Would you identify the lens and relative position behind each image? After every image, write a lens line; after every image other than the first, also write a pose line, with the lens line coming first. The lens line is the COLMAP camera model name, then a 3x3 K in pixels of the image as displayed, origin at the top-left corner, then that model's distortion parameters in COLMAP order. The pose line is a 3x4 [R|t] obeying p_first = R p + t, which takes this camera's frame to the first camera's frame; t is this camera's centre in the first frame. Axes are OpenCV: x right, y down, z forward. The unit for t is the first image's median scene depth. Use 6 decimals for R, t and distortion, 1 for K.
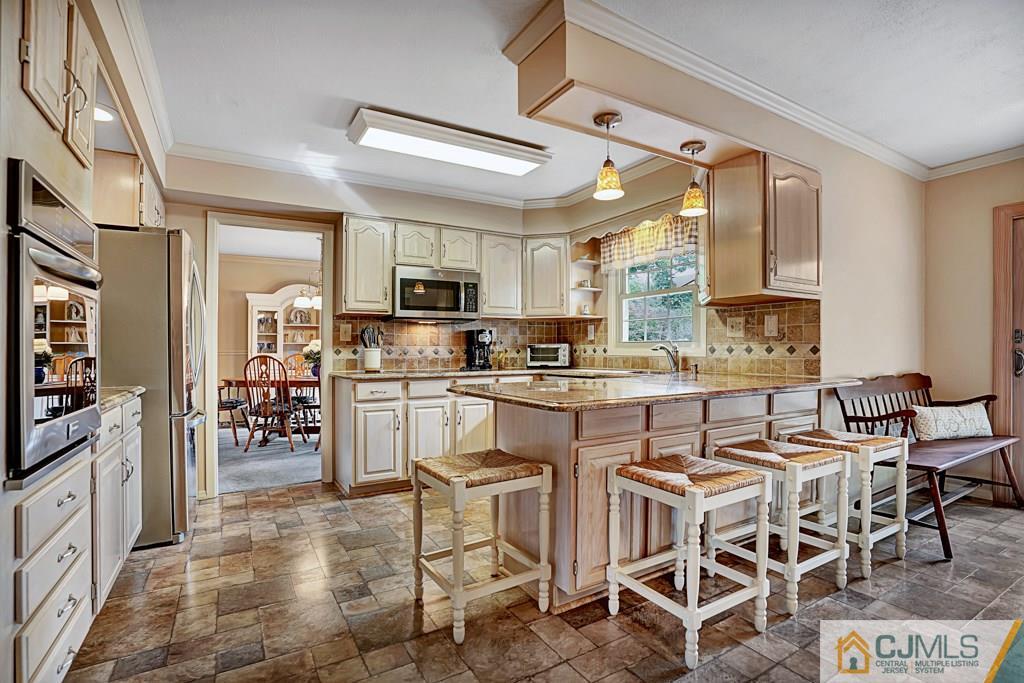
lens RADIAL K [[472.4, 0, 513.1], [0, 472.4, 343.5], [0, 0, 1]] dist [0.002350, 0.000205]
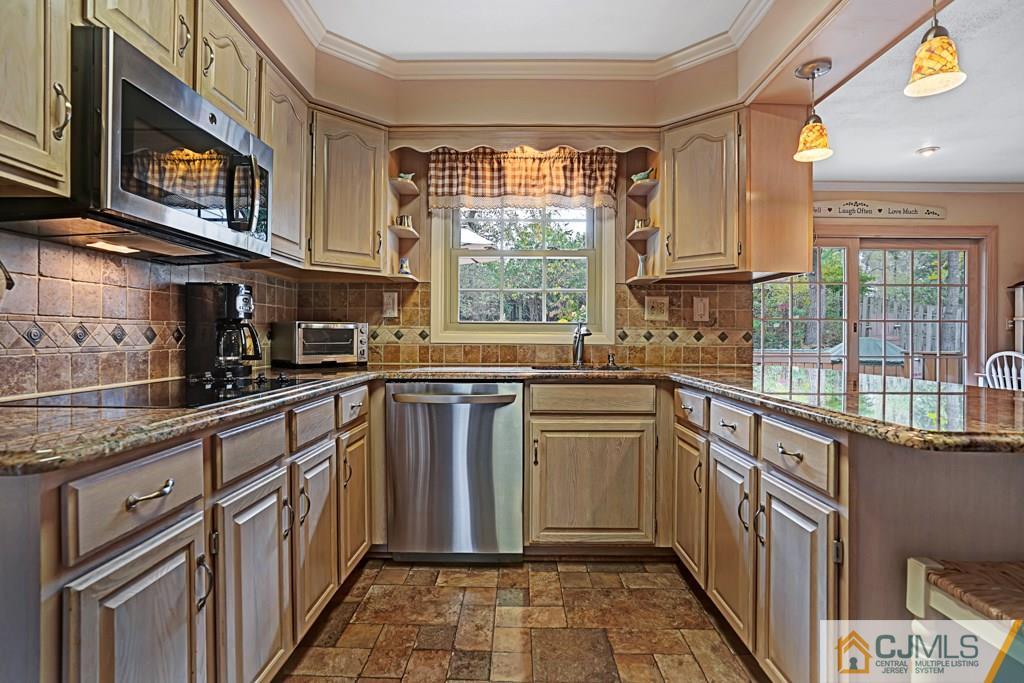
lens RADIAL K [[519.3, 0, 507.9], [0, 519.3, 338.0], [0, 0, 1]] dist [-0.016330, -0.000314]
pose [[0.541975, 0.002612, 0.840390, -0.328437], [-0.019911, 0.999754, 0.009734, 0.009908], [-0.840158, -0.022009, 0.541894, 0.550435]]
